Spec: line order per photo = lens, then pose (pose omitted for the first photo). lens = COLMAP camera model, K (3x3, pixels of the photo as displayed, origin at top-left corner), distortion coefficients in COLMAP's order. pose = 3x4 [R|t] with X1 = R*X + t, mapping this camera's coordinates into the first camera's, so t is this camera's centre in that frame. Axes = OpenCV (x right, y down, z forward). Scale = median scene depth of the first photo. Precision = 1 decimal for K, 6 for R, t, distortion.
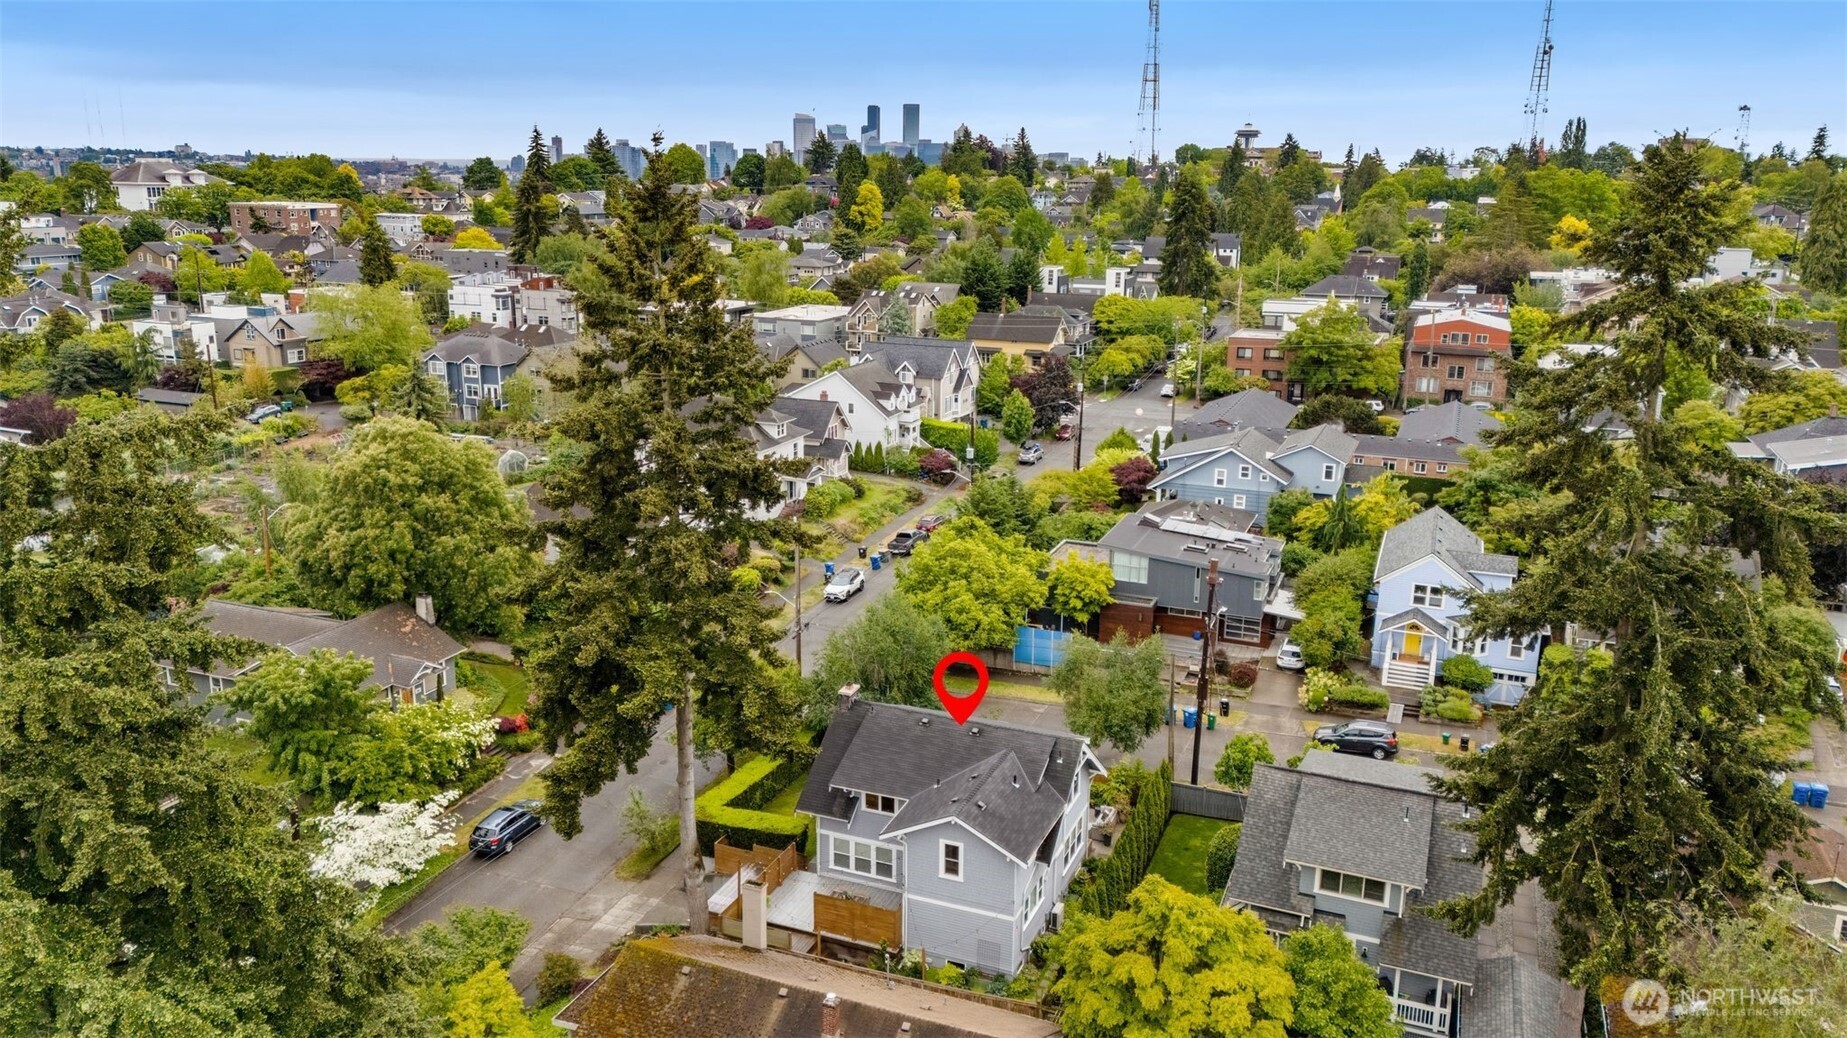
lens RADIAL K [[1331.8, 0, 920.3], [0, 1331.8, 514.1], [0, 0, 1]] dist [0.081938, -0.011149]
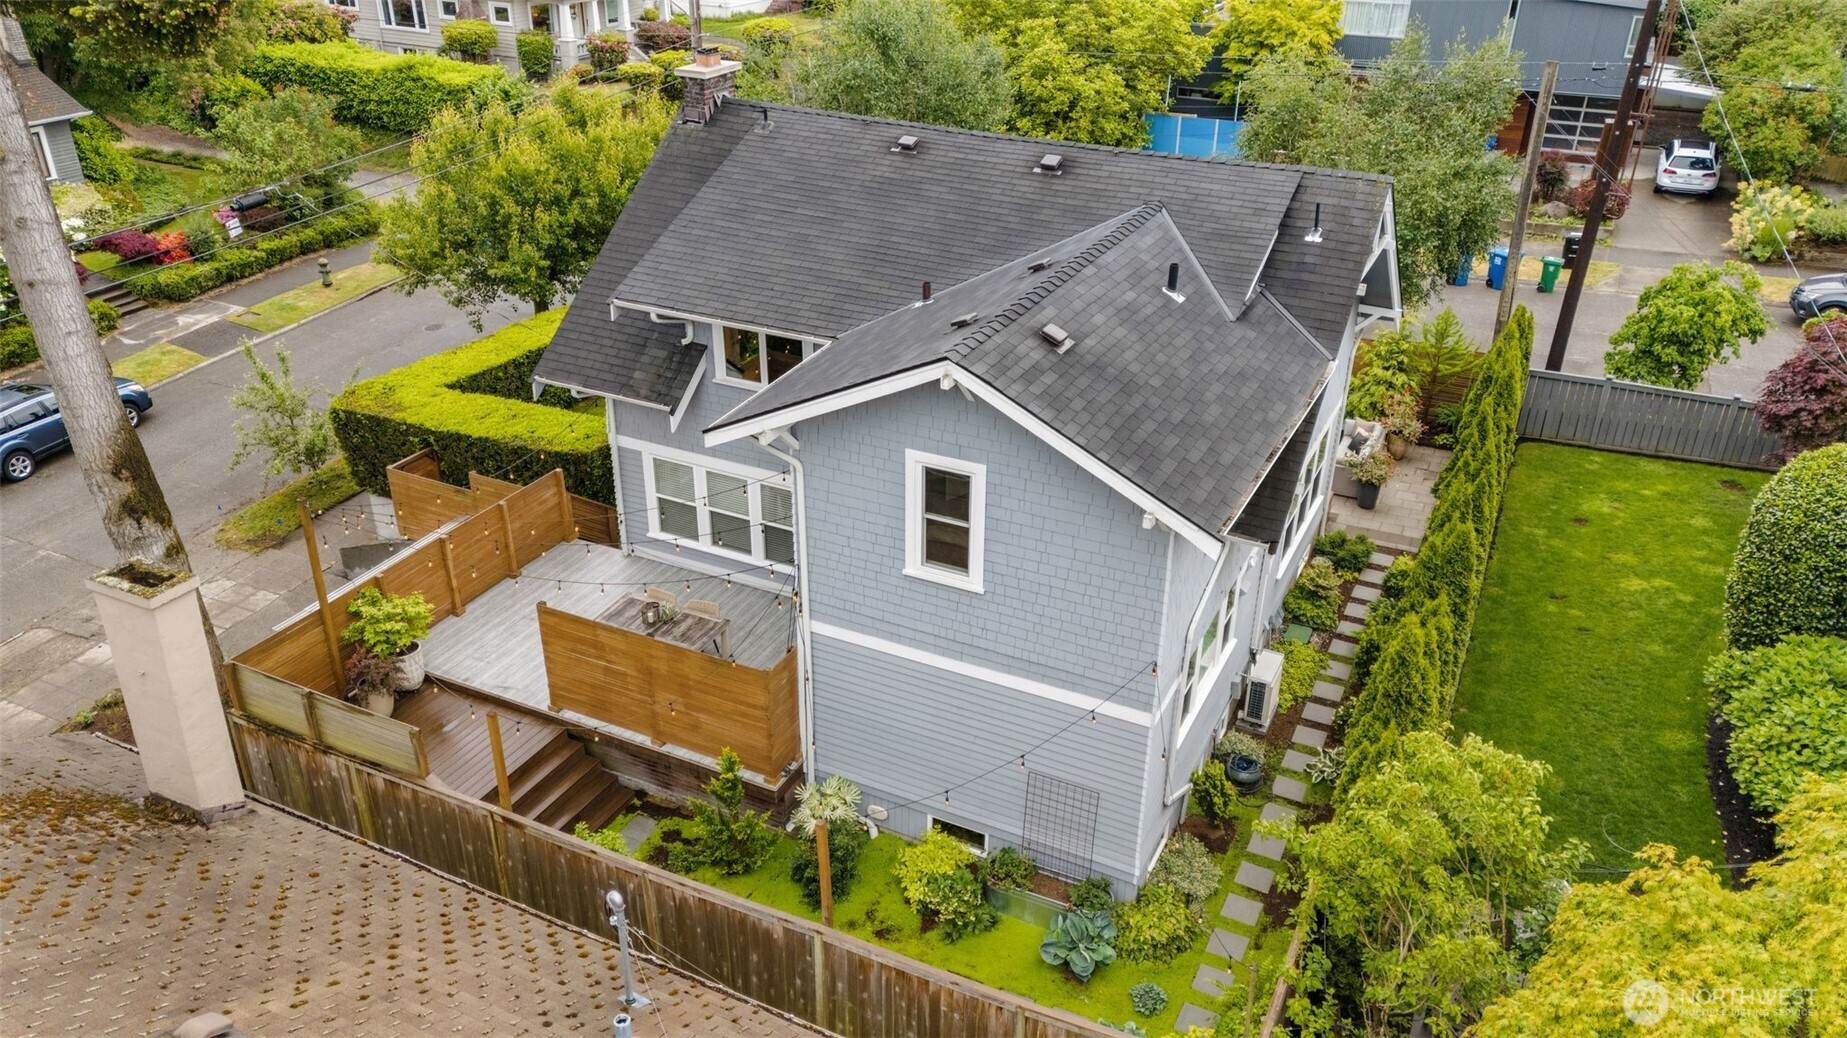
lens RADIAL K [[1331.8, 0, 925.9], [0, 1331.8, 525.9], [0, 0, 1]] dist [0.081938, -0.011149]
pose [[0.997607, 0.031702, -0.061443, 0.033194], [-0.016054, 0.970605, 0.240140, 0.170403], [0.067250, -0.238579, 0.968792, 0.644924]]
